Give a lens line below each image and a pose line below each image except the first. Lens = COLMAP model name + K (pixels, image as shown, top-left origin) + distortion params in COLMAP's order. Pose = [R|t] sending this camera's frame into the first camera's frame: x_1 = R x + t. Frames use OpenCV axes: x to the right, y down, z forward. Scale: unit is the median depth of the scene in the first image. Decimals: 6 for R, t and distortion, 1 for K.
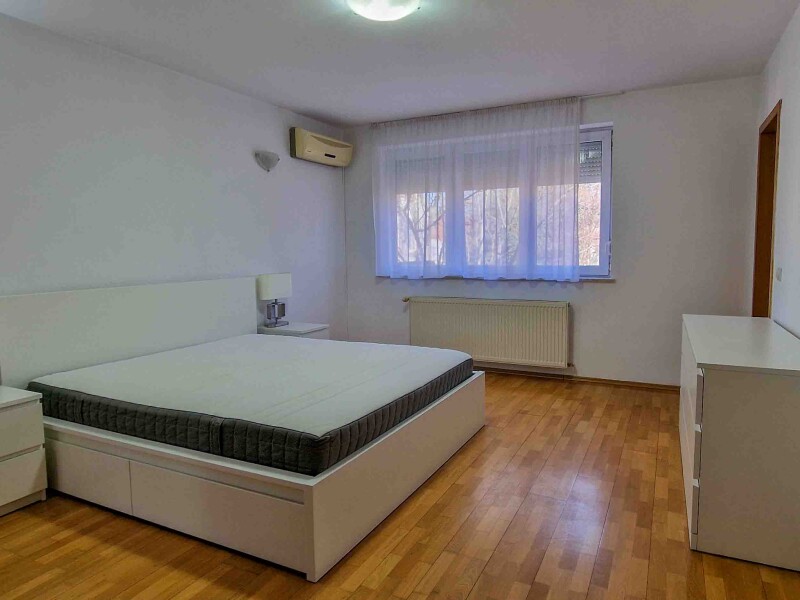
lens RADIAL K [[529.6, 0, 409.8], [0, 529.6, 297.6], [0, 0, 1]] dist [-0.008931, 0.000106]
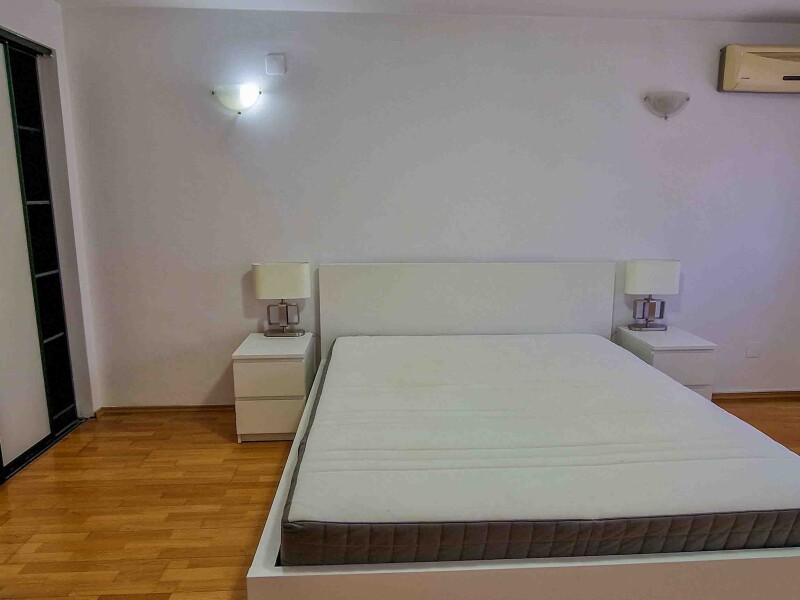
lens RADIAL K [[529.6, 0, 401.9], [0, 529.6, 296.2], [0, 0, 1]] dist [-0.008931, 0.000106]
pose [[0.499985, 0.170975, -0.848989, 0.208438], [-0.090248, 0.985267, 0.145271, -0.072887], [0.861319, 0.003986, 0.508049, 0.326278]]
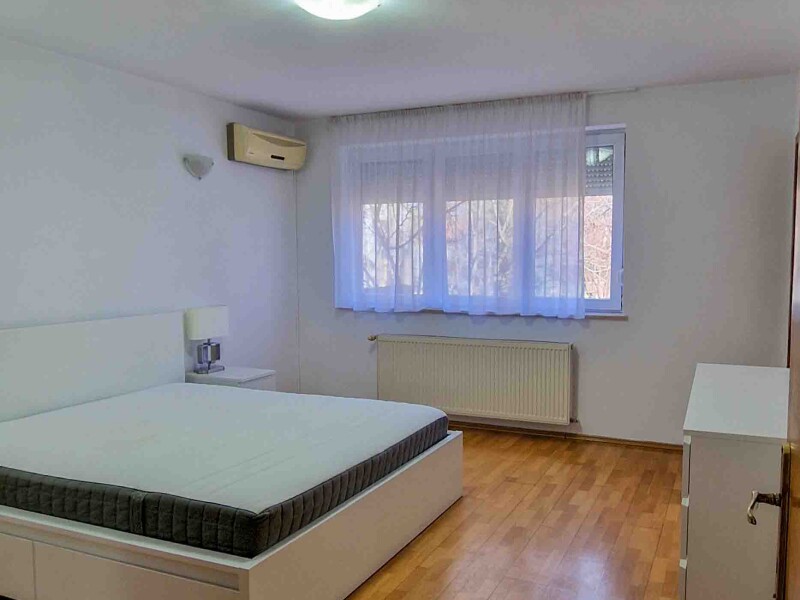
lens RADIAL K [[706.4, 0, 413.0], [0, 706.4, 324.8], [0, 0, 1]] dist [-0.006920, -0.000554]
pose [[0.999445, 0.004929, 0.032948, 0.021453], [-0.005141, 0.999967, 0.006327, -0.027035], [-0.032916, -0.006493, 0.999437, -0.080657]]
